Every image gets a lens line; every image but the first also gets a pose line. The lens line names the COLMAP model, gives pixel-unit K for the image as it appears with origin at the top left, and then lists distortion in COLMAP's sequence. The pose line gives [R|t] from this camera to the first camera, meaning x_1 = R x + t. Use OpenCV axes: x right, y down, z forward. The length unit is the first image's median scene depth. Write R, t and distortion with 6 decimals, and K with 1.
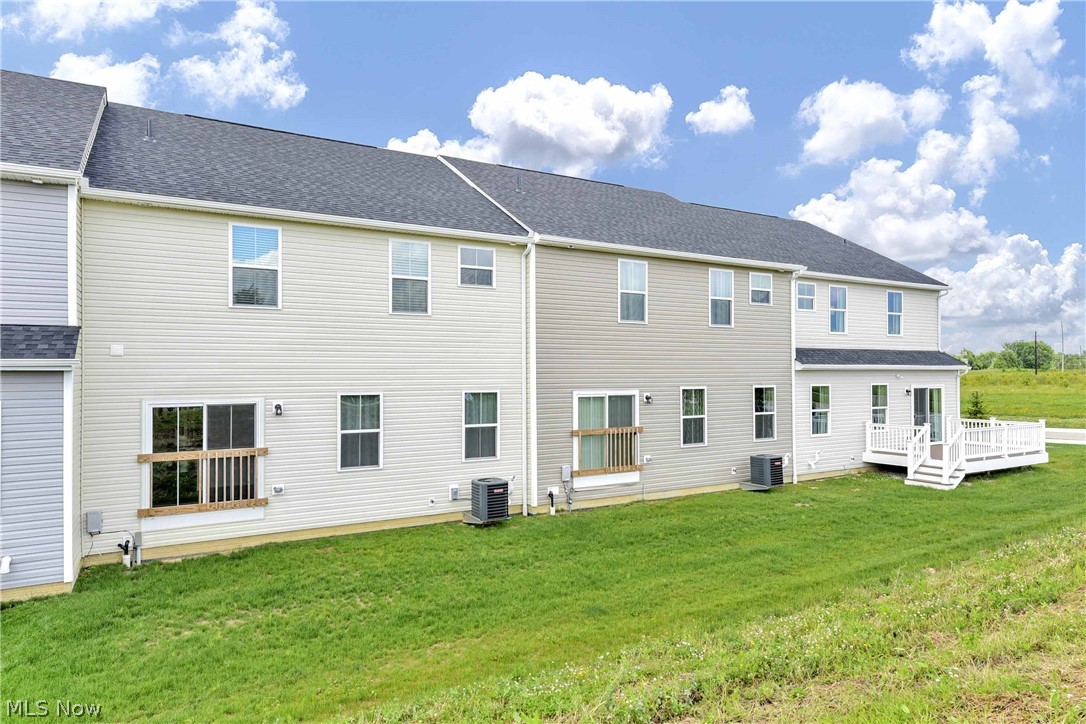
lens RADIAL K [[685.0, 0, 544.5], [0, 685.0, 360.5], [0, 0, 1]] dist [0.009004, 0.003847]
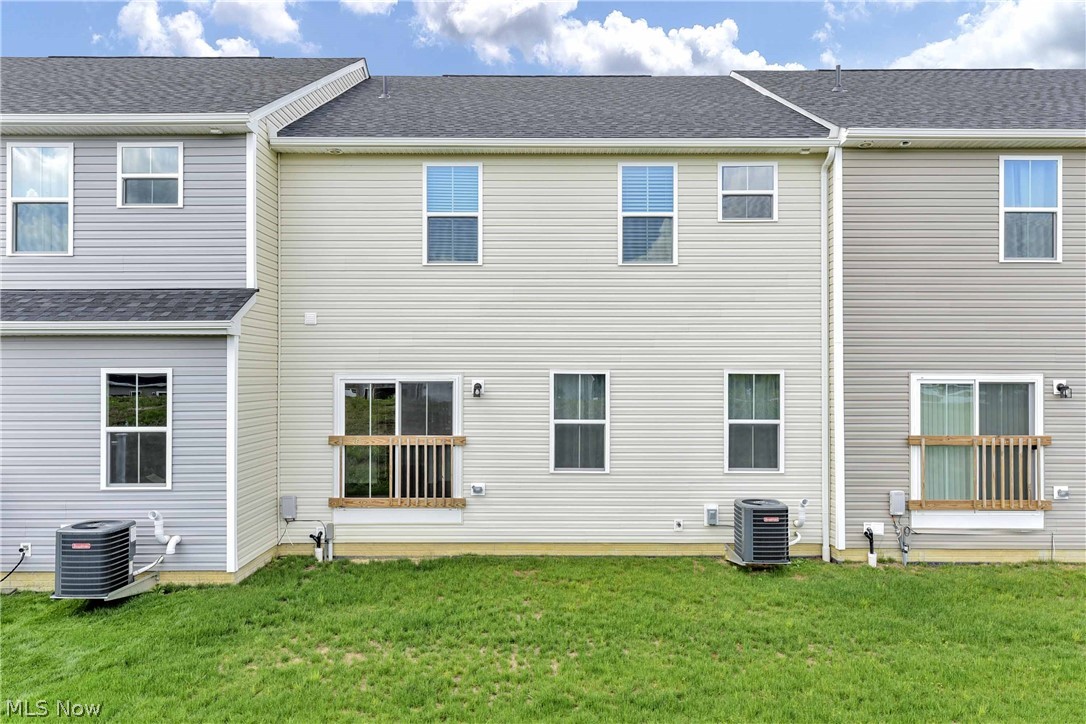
lens RADIAL K [[712.0, 0, 540.3], [0, 712.0, 367.8], [0, 0, 1]] dist [0.011805, 0.001119]
pose [[0.863752, -0.002231, -0.503912, 0.097468], [0.003872, 0.999990, 0.002211, 0.044957], [0.503902, -0.003861, 0.863752, 0.322575]]
